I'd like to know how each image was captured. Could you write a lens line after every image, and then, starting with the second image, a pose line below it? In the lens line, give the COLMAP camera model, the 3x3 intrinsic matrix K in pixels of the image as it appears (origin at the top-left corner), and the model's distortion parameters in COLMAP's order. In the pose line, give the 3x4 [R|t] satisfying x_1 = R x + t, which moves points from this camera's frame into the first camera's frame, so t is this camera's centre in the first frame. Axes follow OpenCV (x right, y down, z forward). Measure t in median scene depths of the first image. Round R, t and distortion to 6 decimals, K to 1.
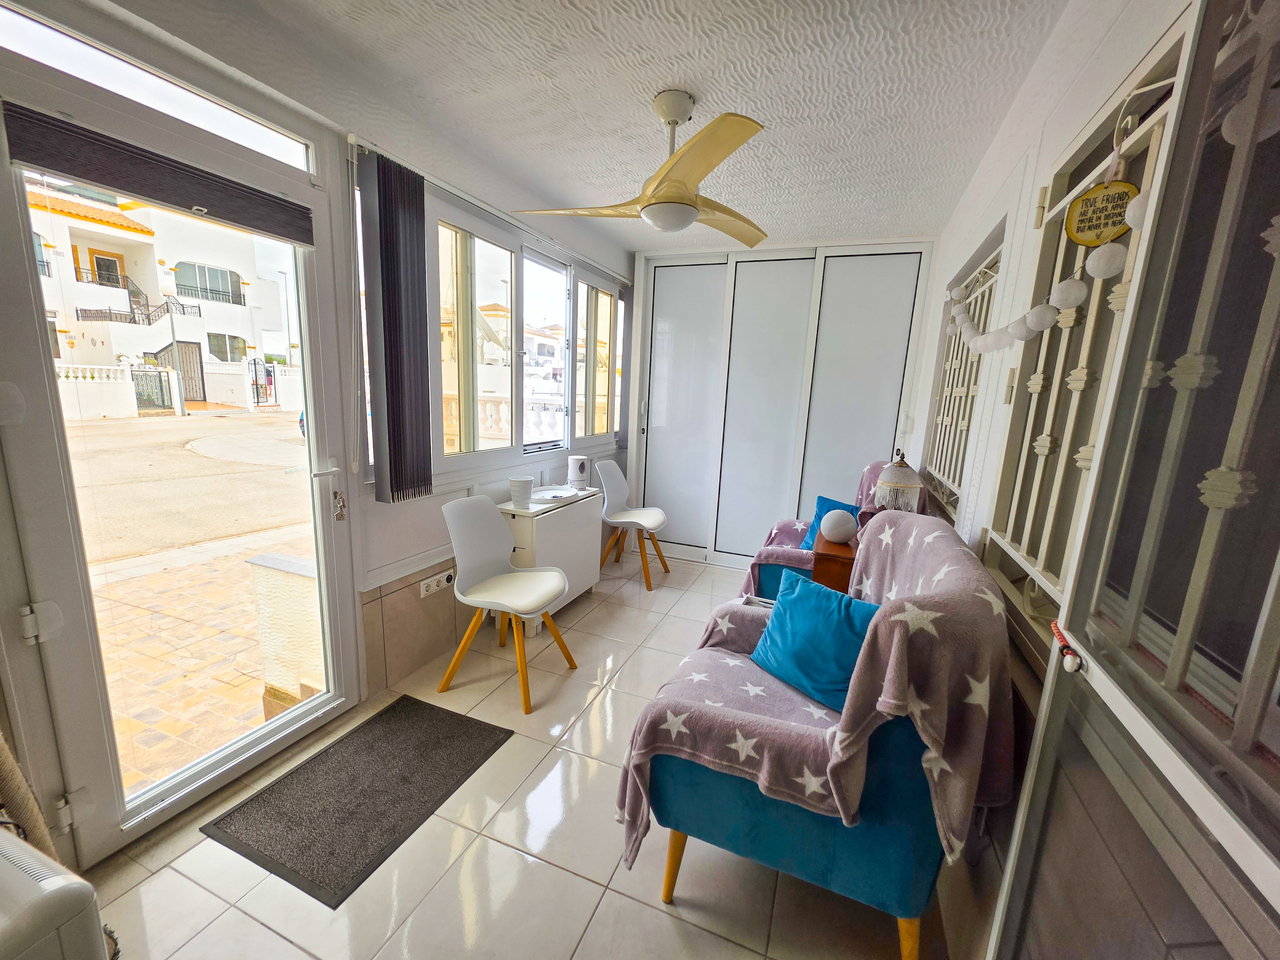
lens RADIAL K [[512.6, 0, 647.9], [0, 512.6, 486.1], [0, 0, 1]] dist [0.001476, -0.001108]
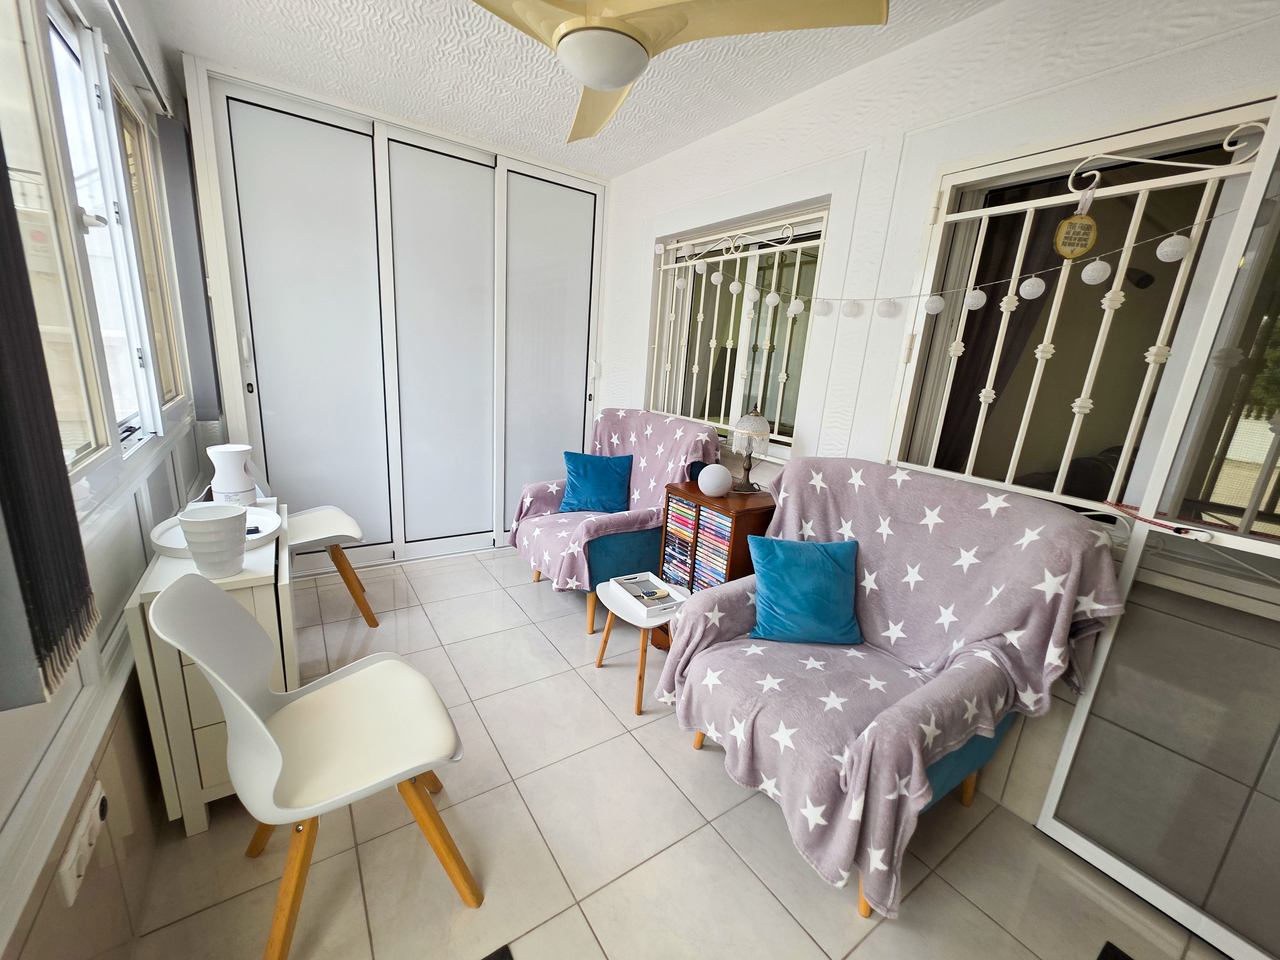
lens RADIAL K [[512.6, 0, 637.7], [0, 512.6, 485.3], [0, 0, 1]] dist [0.001476, -0.001108]
pose [[0.560883, -0.202093, 0.802850, -0.343344], [0.104038, 0.979267, 0.173818, -0.067639], [-0.821332, -0.013965, 0.570279, 0.361532]]
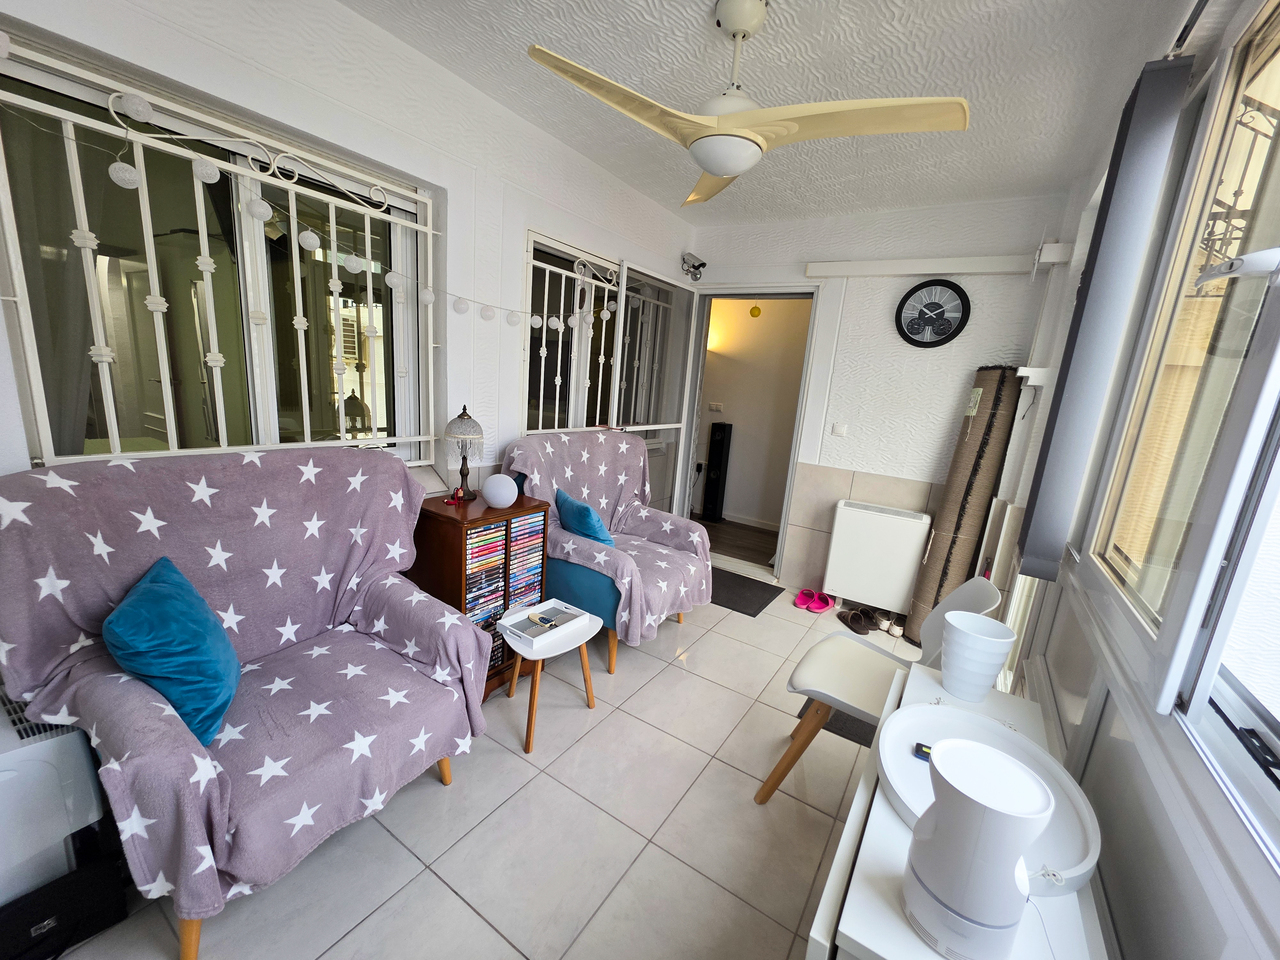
lens RADIAL K [[512.6, 0, 631.8], [0, 512.6, 485.9], [0, 0, 1]] dist [0.001476, -0.001108]
pose [[-0.971431, -0.157280, 0.177718, -0.031464], [-0.078594, 0.919806, 0.384421, -0.206053], [-0.223928, 0.359471, -0.905890, 1.170394]]
